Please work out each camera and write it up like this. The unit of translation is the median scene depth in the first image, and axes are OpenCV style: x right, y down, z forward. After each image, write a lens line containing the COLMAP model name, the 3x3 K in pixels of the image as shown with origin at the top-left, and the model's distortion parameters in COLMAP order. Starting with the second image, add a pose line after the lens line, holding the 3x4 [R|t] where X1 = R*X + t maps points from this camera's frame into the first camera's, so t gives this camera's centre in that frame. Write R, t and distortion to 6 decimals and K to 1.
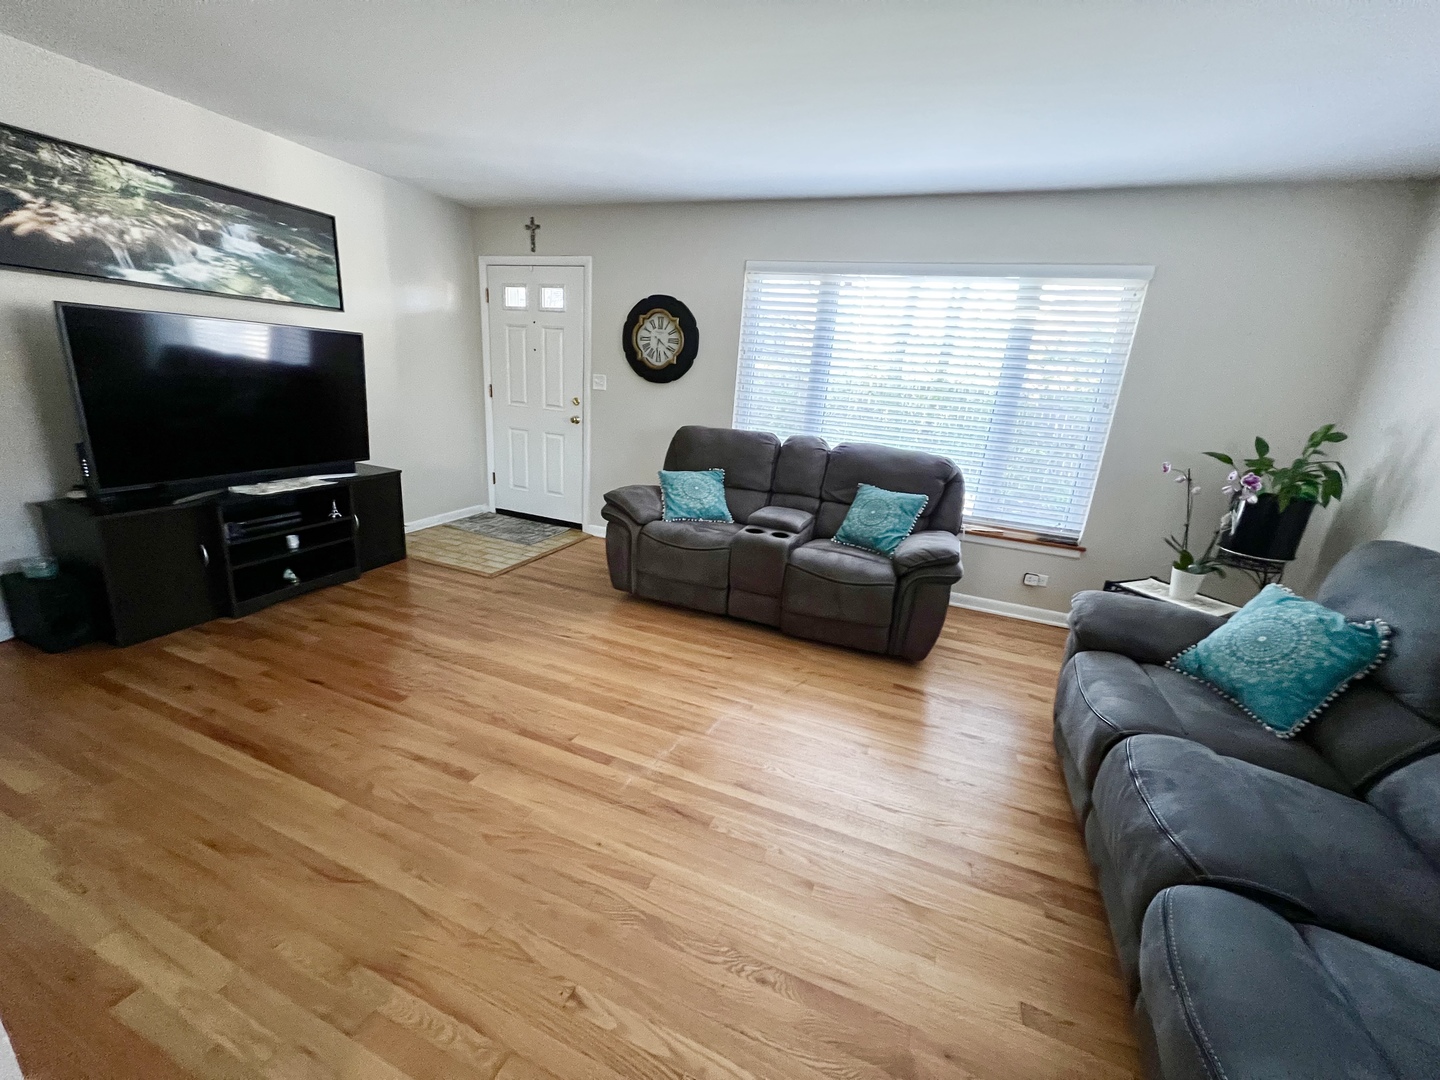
lens RADIAL K [[576.0, 0, 714.4], [0, 576.0, 541.6], [0, 0, 1]] dist [-0.001412, 0.000616]
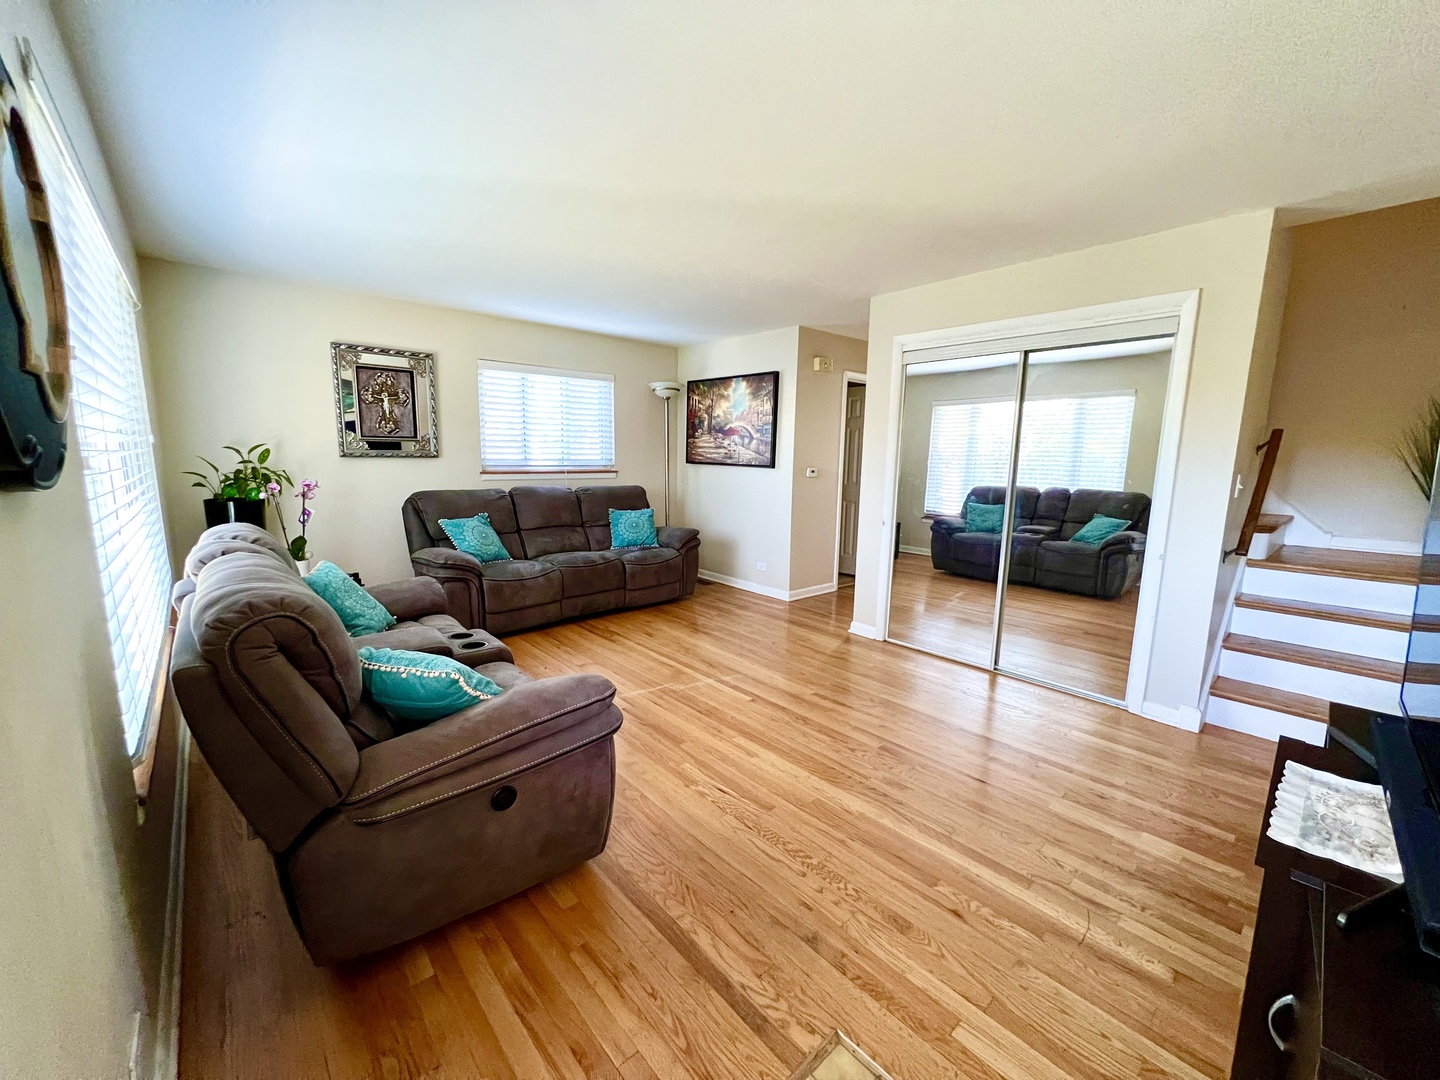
lens RADIAL K [[576.0, 0, 717.7], [0, 576.0, 539.6], [0, 0, 1]] dist [-0.001412, 0.000616]
pose [[-0.892215, -0.153618, 0.424681, -0.427346], [0.045848, 0.904701, 0.423574, -0.376088], [-0.449278, 0.397389, -0.800144, 1.202604]]
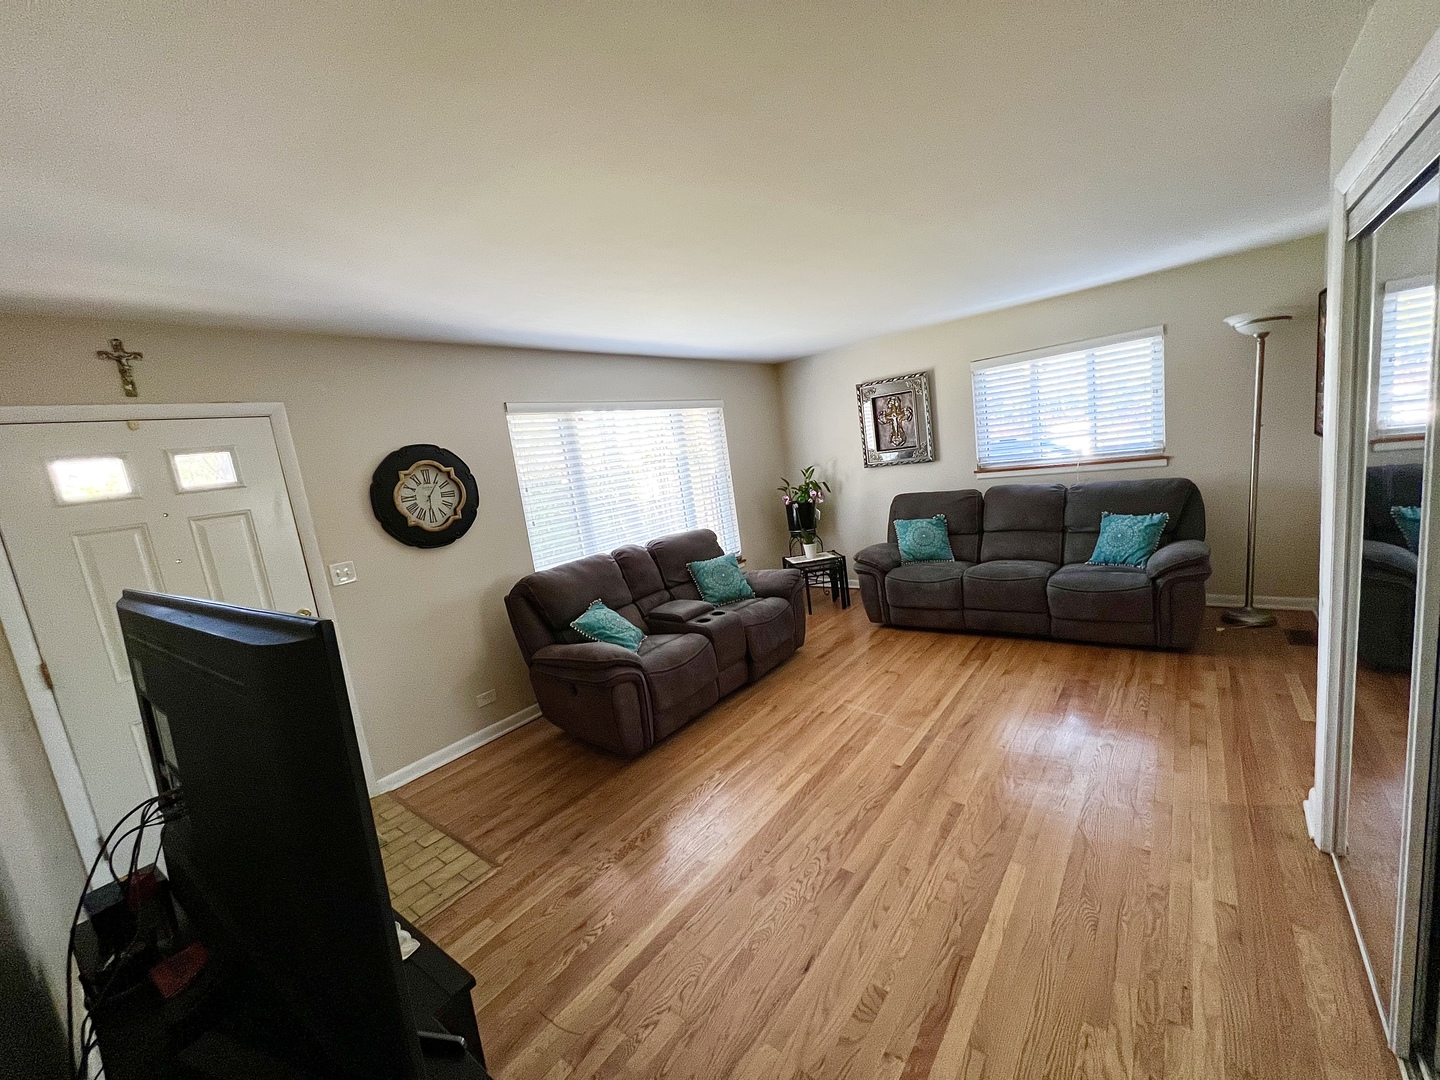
lens RADIAL K [[576.0, 0, 721.4], [0, 576.0, 540.2], [0, 0, 1]] dist [-0.001412, 0.000616]
pose [[0.273188, -0.252654, 0.928189, -0.832924], [0.412294, 0.902528, 0.124322, -0.252122], [-0.869127, 0.348724, 0.350728, 0.425730]]
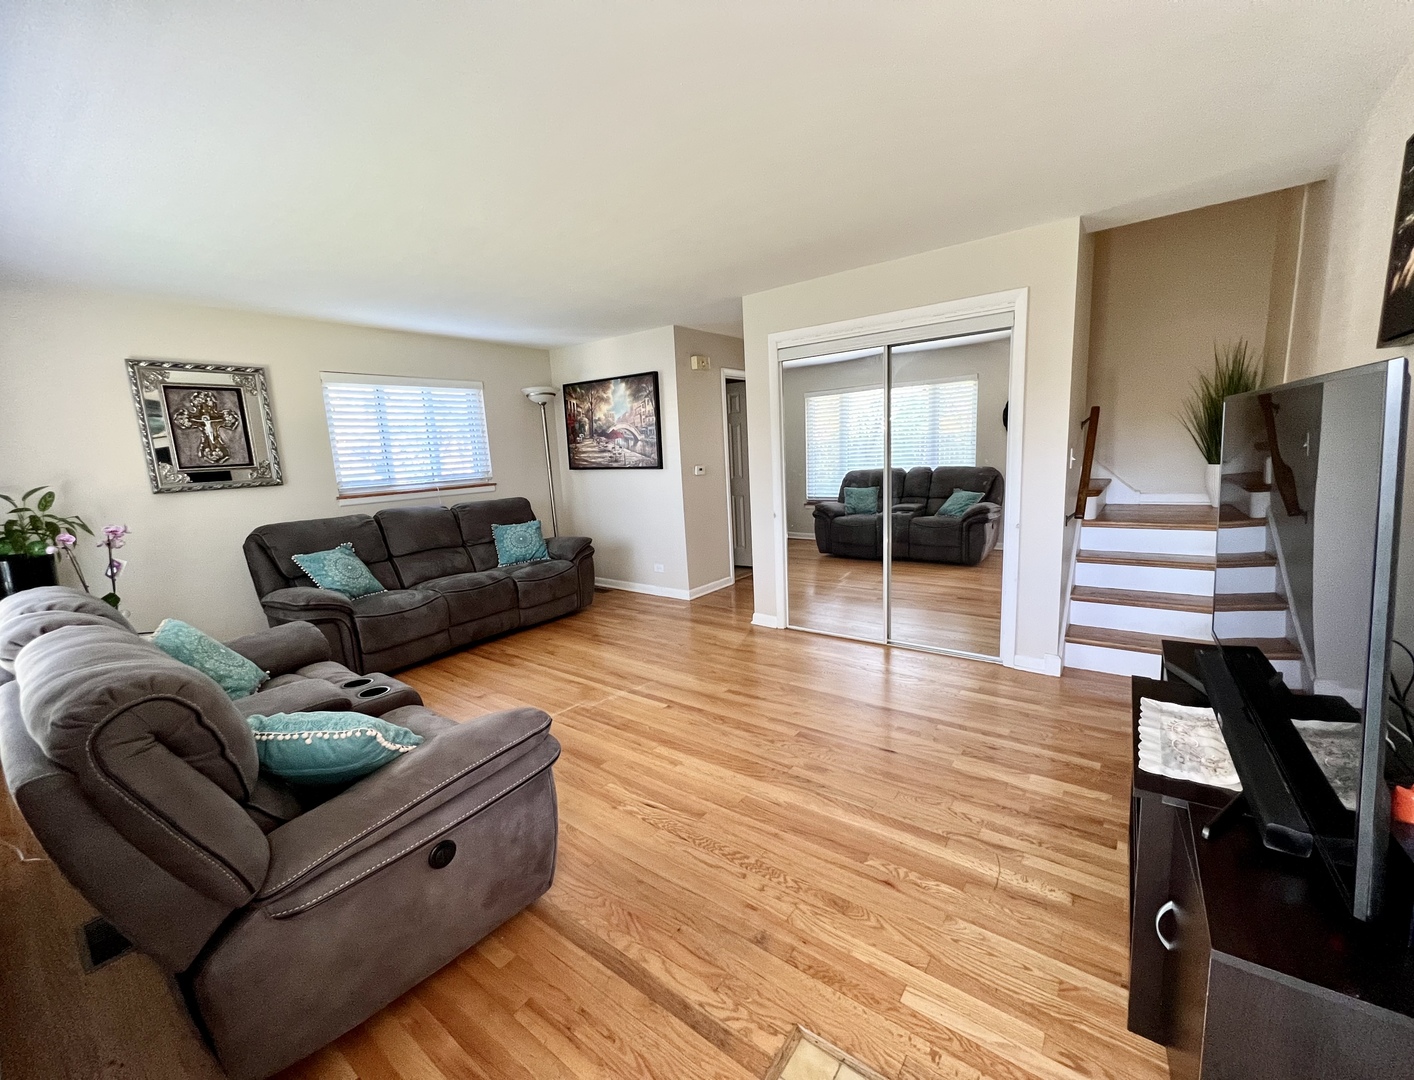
lens RADIAL K [[575.8, 0, 717.7], [0, 575.8, 540.8], [0, 0, 1]] dist [0.000402, 0.000504]
pose [[-0.967910, -0.066572, 0.242317, -0.407178], [0.048674, 0.896346, 0.440676, -0.385492], [-0.246536, 0.438329, -0.864342, 1.198320]]
